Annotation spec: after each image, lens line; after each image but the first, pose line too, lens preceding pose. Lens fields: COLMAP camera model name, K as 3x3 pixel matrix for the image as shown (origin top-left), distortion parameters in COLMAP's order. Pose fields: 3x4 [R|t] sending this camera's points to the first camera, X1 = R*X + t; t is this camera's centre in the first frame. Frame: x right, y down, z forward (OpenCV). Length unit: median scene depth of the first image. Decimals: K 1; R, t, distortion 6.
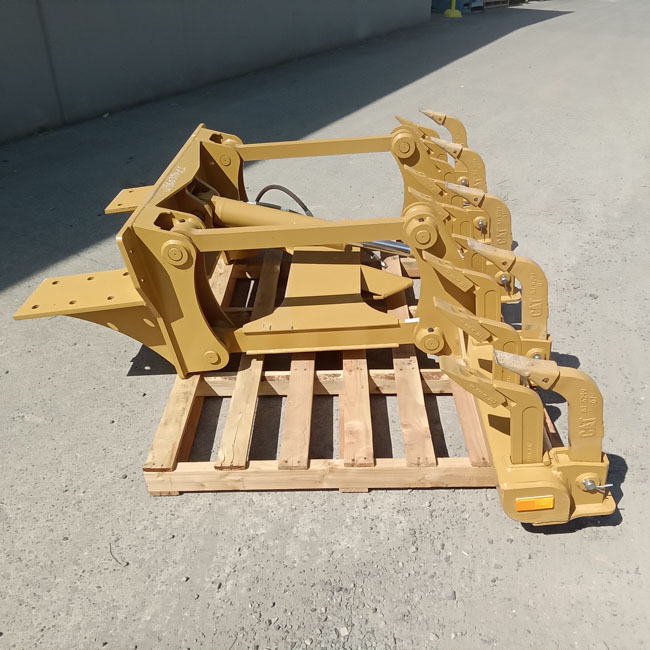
lens RADIAL K [[636.8, 0, 326.8], [0, 636.8, 299.8], [0, 0, 1]] dist [0.085252, -0.130462]
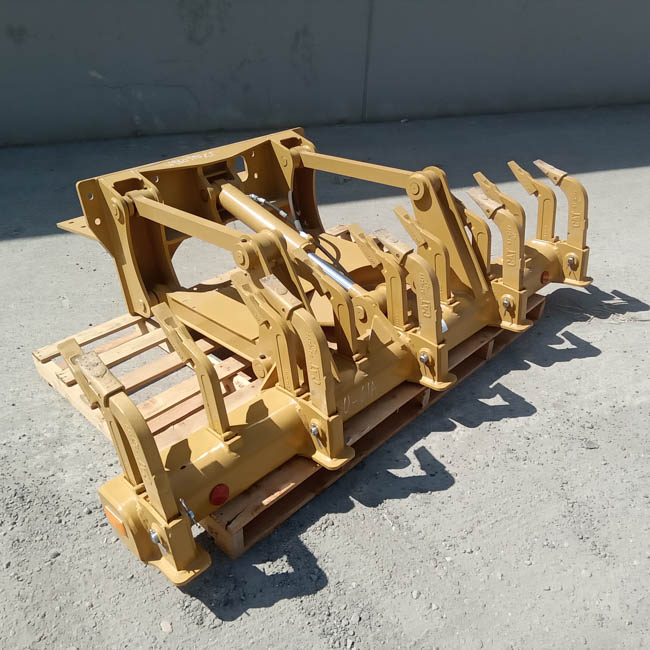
lens RADIAL K [[636.8, 0, 326.8], [0, 636.8, 299.8], [0, 0, 1]] dist [0.085252, -0.130462]
pose [[0.697052, 0.346083, -0.627969, 0.788020], [-0.360491, 0.926218, 0.110304, -0.171856], [0.619811, 0.149490, 0.770381, 0.281458]]
